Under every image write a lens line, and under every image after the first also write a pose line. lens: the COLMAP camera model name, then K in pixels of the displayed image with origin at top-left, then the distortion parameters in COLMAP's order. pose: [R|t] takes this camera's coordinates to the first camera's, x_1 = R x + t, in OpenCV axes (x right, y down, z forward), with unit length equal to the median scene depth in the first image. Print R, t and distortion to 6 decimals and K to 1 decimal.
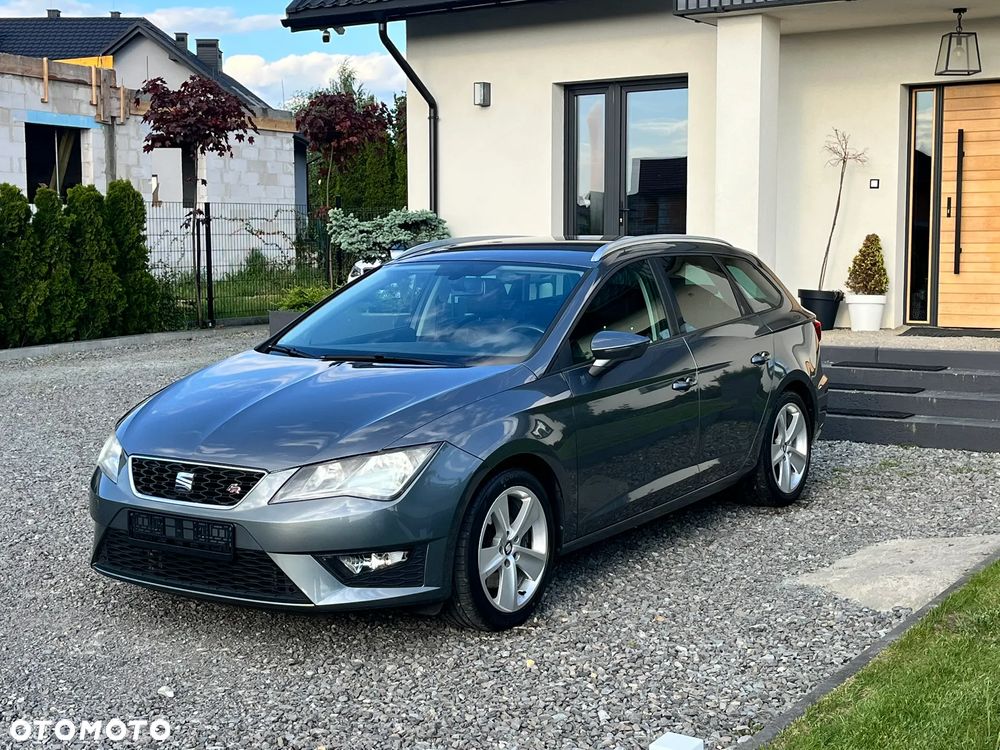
lens RADIAL K [[1463.0, 0, 499.6], [0, 1463.0, 383.4], [0, 0, 1]] dist [0.188747, -0.785125]
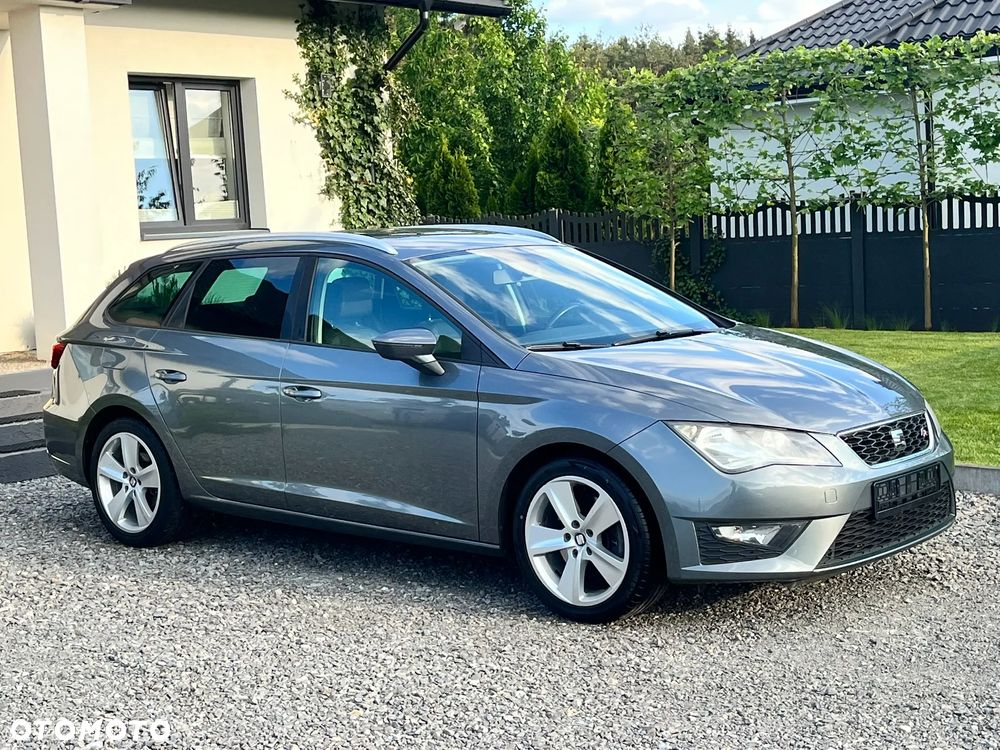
lens RADIAL K [[1582.1, 0, 500.0], [0, 1582.1, 375.0], [0, 0, 1]] dist [0.193138, -0.855187]
pose [[0.116659, -0.095764, 0.988544, -0.607392], [0.153784, 0.985078, 0.077280, -0.047547], [-0.981194, 0.143007, 0.129645, 0.511638]]
